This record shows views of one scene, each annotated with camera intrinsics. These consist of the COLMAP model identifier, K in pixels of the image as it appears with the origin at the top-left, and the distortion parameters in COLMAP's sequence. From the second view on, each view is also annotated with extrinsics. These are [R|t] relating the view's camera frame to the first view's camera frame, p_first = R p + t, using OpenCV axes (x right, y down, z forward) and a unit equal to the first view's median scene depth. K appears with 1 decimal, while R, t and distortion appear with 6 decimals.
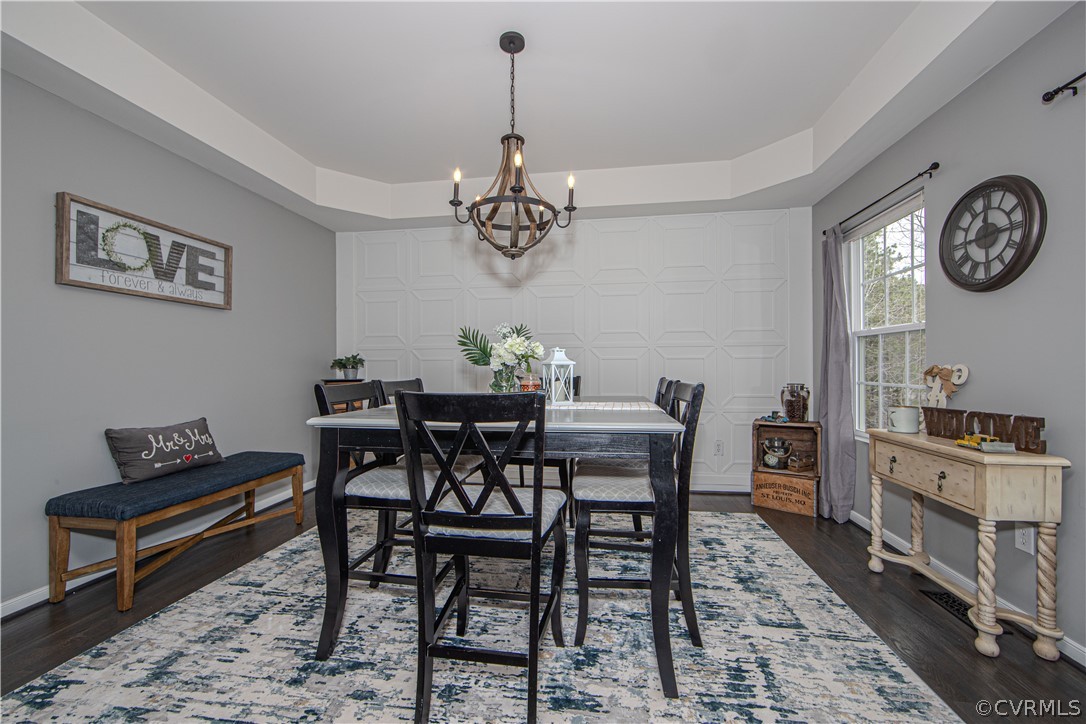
lens RADIAL K [[430.6, 0, 542.0], [0, 430.6, 364.4], [0, 0, 1]] dist [-0.015733, 0.001185]
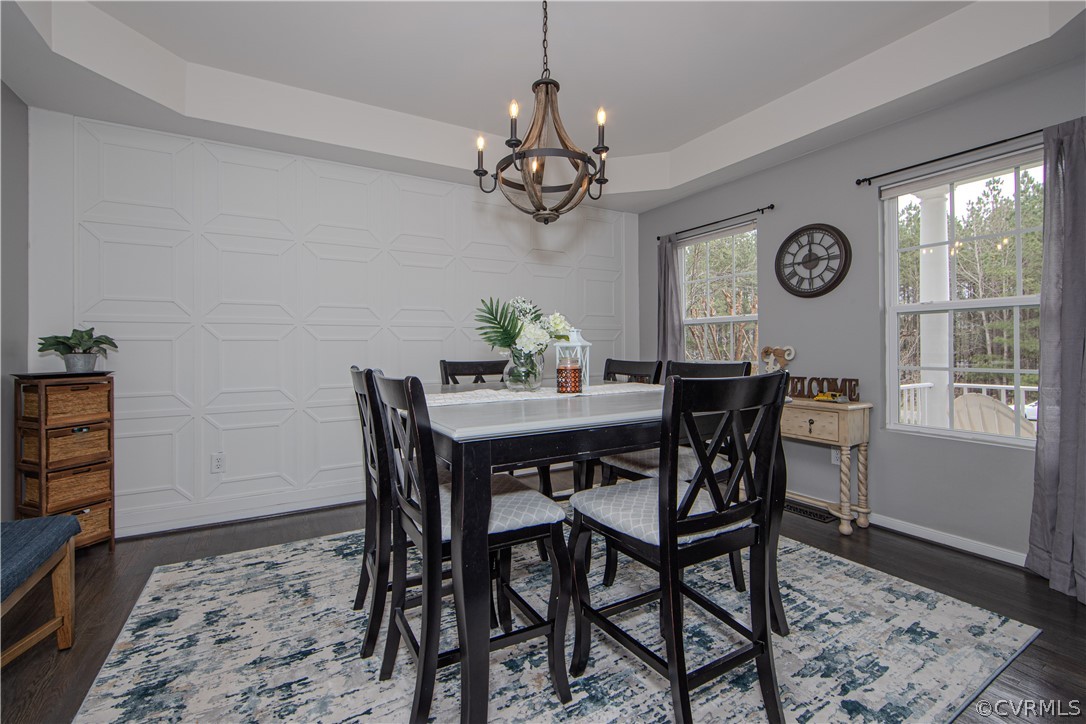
lens RADIAL K [[453.5, 0, 533.2], [0, 453.5, 343.9], [0, 0, 1]] dist [0.000894, 0.000160]
pose [[0.794324, 0.001632, 0.607492, -0.722372], [-0.000130, 0.999997, -0.002517, -0.003351], [-0.607494, 0.001921, 0.794322, 0.317279]]
